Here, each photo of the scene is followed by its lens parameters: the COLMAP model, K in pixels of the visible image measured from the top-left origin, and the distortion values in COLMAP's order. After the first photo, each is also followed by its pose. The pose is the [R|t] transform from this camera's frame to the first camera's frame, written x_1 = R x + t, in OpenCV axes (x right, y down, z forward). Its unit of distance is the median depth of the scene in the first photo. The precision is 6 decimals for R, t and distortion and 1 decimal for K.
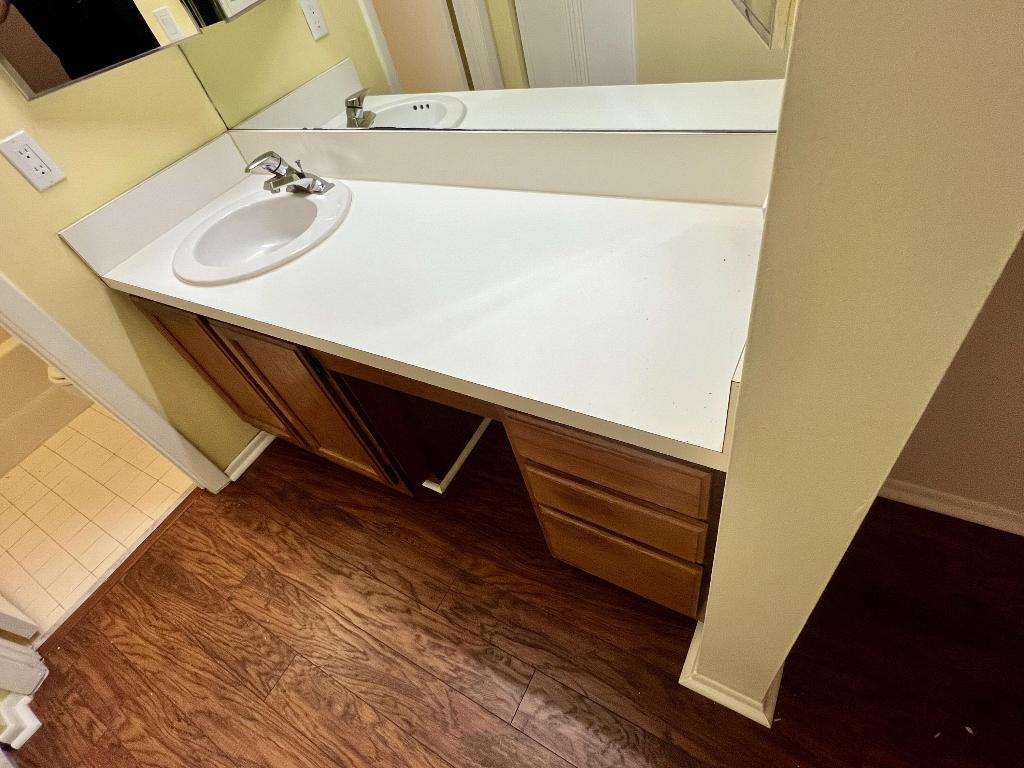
lens RADIAL K [[513.9, 0, 514.2], [0, 513.9, 383.8], [0, 0, 1]] dist [-0.010239, 0.003323]
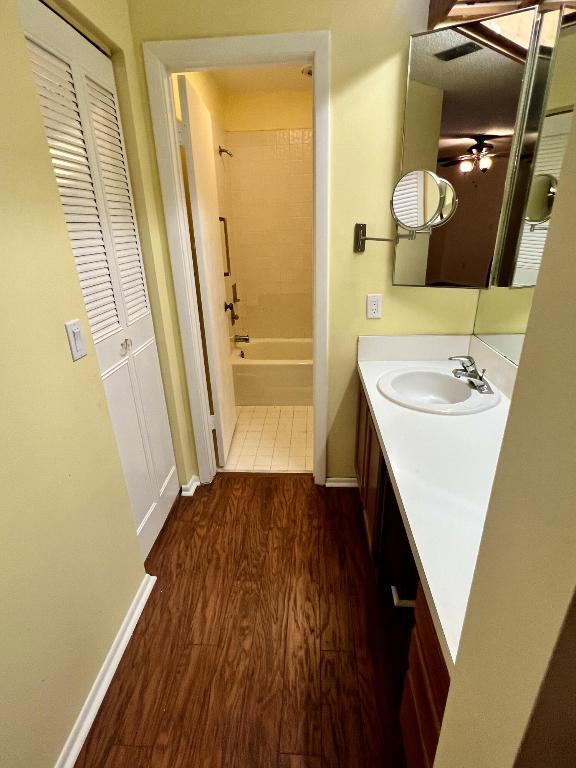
lens RADIAL K [[385.4, 0, 287.8], [0, 385.4, 381.5], [0, 0, 1]] dist [-0.010239, 0.003323]
pose [[0.433213, 0.517096, -0.738199, 0.188082], [-0.703732, 0.705787, 0.081406, -0.084699], [0.563106, 0.484228, 0.669653, -0.088902]]
